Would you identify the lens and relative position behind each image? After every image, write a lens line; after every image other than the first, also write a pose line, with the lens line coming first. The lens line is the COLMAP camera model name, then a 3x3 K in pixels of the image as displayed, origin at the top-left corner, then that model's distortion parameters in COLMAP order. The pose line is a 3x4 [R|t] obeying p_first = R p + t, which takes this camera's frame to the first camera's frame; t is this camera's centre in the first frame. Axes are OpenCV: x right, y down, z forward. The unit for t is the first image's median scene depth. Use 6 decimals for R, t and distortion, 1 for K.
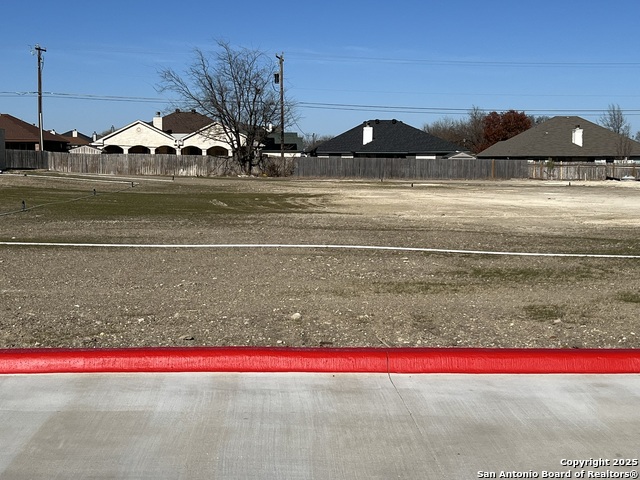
lens RADIAL K [[973.2, 0, 320.0], [0, 973.2, 240.0], [0, 0, 1]] dist [0.199641, -0.040993]
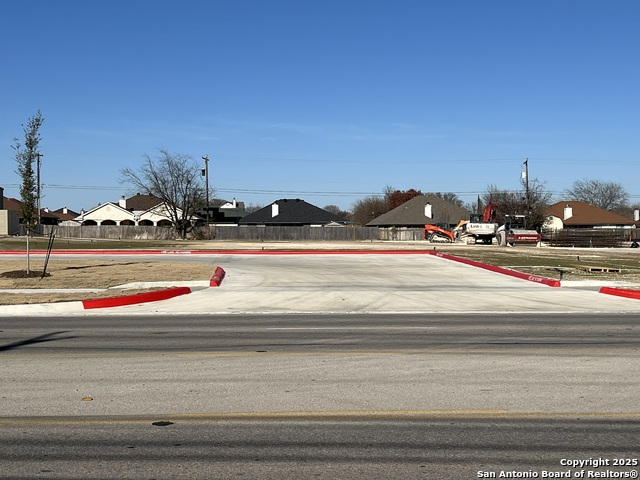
lens RADIAL K [[973.2, 0, 320.0], [0, 973.2, 240.0], [0, 0, 1]] dist [0.199641, -0.040993]
pose [[0.999921, -0.010820, 0.006451, 0.115270], [0.011258, 0.997320, -0.072290, 0.040167], [-0.005652, 0.072357, 0.997363, -0.426294]]
